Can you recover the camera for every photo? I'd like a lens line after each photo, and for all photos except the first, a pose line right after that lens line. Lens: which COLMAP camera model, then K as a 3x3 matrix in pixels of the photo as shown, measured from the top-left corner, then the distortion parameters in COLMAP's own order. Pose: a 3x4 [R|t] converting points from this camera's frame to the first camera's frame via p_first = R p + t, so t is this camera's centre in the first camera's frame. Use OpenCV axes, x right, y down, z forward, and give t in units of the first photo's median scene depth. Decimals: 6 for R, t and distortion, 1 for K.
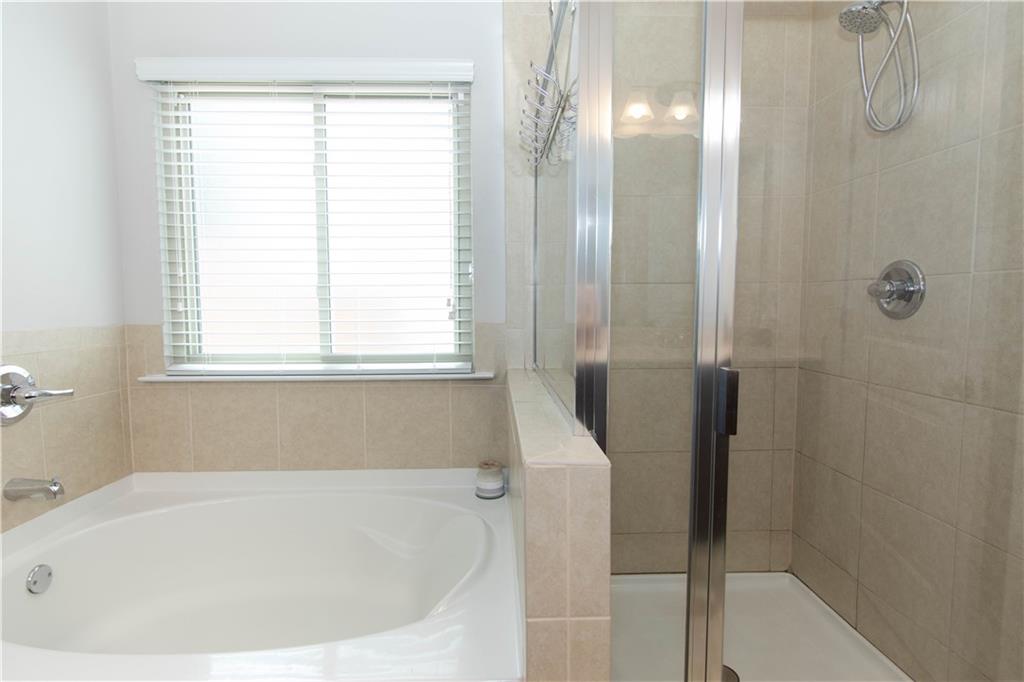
lens RADIAL K [[510.1, 0, 504.7], [0, 510.1, 340.0], [0, 0, 1]] dist [-0.000379, -0.001178]
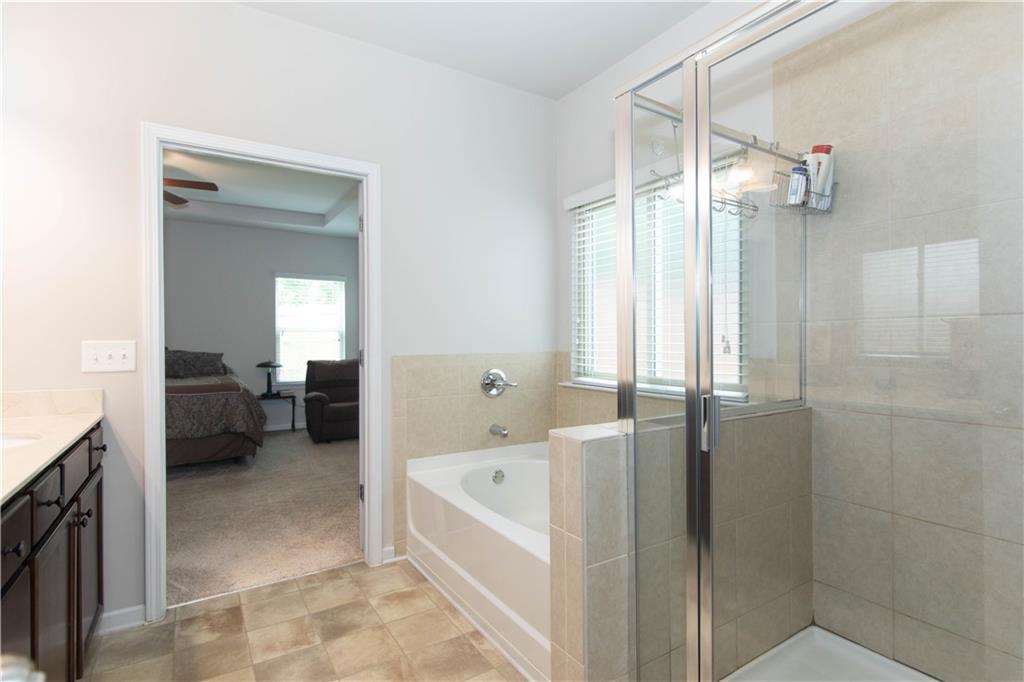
lens RADIAL K [[510.1, 0, 504.7], [0, 510.1, 340.0], [0, 0, 1]] dist [-0.000379, -0.001178]
pose [[0.502559, 0.002648, -0.864539, 0.644092], [-0.060780, 0.997629, -0.032276, -0.002996], [0.862404, 0.068767, 0.501528, -0.017099]]
